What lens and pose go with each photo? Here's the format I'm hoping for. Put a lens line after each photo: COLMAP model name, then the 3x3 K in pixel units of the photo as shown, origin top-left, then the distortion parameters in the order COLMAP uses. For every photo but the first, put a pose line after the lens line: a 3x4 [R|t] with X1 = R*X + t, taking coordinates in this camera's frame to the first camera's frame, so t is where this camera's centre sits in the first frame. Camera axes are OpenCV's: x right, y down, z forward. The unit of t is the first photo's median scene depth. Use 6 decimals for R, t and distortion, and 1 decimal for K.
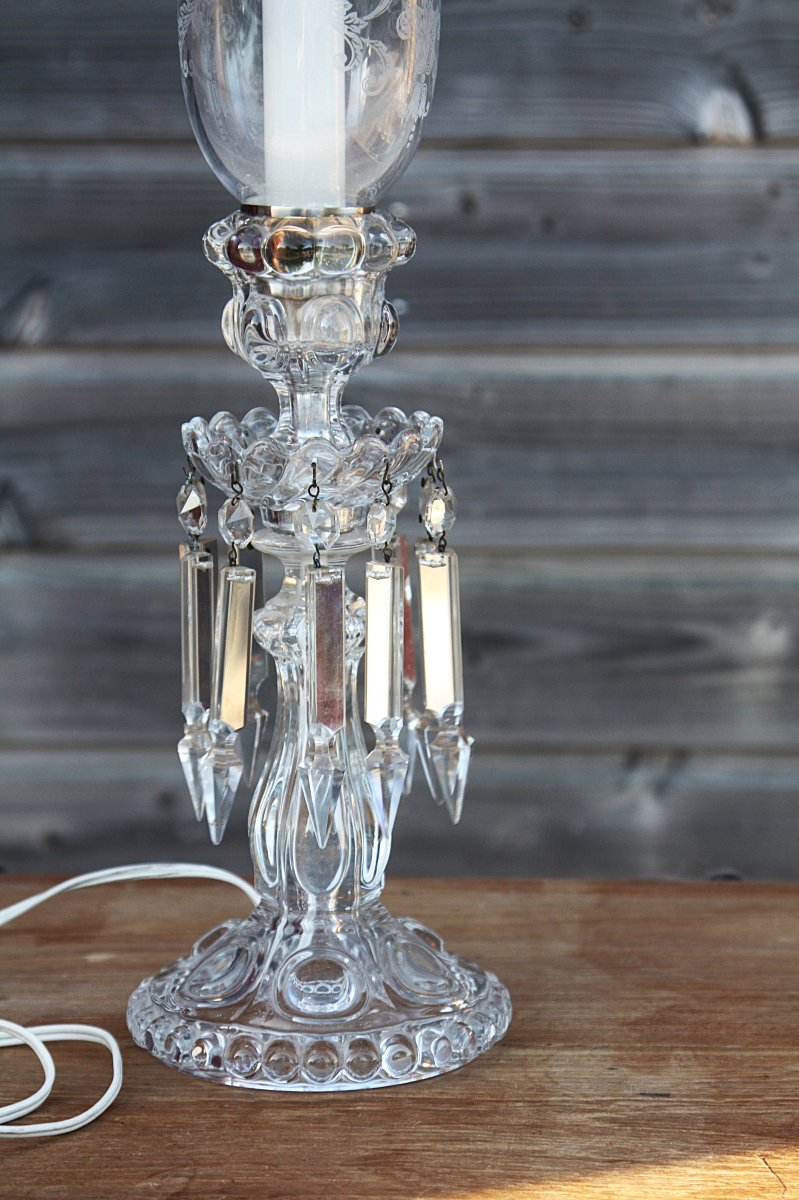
lens RADIAL K [[3634.9, 0, 399.5], [0, 3634.9, 600.0], [0, 0, 1]] dist [0.665692, -0.291384]
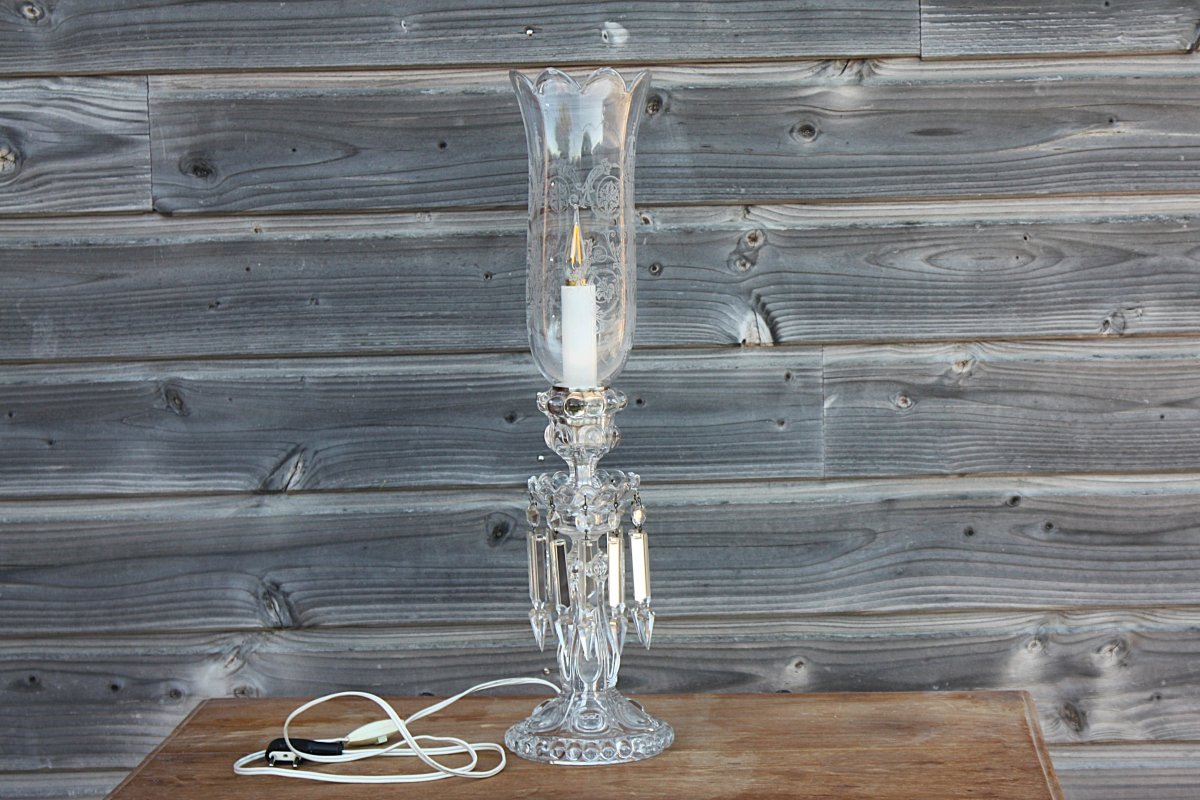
lens RADIAL K [[3752.7, 0, 600.0], [0, 3752.7, 400.0], [0, 0, 1]] dist [-0.148126, -0.796182]
pose [[0.999898, -0.013166, -0.005598, 0.000468], [0.012809, 0.998141, -0.059581, 0.044229], [0.006372, 0.059503, 0.998208, -1.384906]]
